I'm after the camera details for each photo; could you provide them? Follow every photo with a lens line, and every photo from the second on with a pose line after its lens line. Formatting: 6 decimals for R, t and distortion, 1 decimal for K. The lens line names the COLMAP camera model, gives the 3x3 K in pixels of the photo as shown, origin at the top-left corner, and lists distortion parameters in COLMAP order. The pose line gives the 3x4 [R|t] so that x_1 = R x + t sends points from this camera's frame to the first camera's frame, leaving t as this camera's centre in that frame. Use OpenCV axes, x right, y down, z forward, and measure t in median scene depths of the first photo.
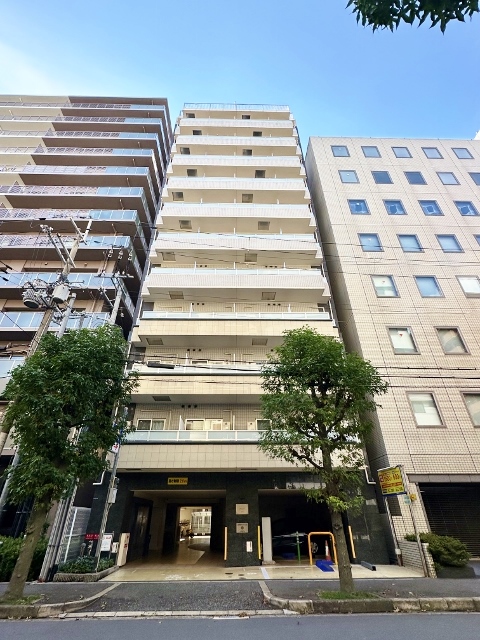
lens RADIAL K [[312.7, 0, 240.0], [0, 312.7, 320.0], [0, 0, 1]] dist [0.001928, -0.000597]
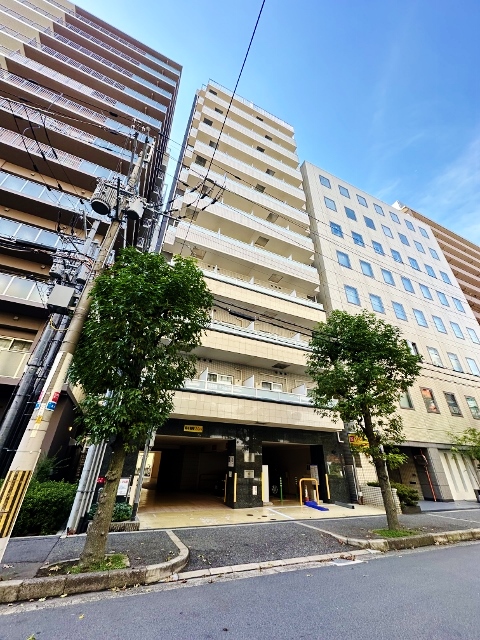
lens RADIAL K [[255.2, 0, 240.8], [0, 255.2, 320.3], [0, 0, 1]] dist [-0.000557, 0.000582]
pose [[0.918583, 0.218256, 0.329500, -0.456092], [-0.237247, 0.971282, 0.018035, 0.130503], [-0.316101, -0.094740, 0.943983, 0.214268]]
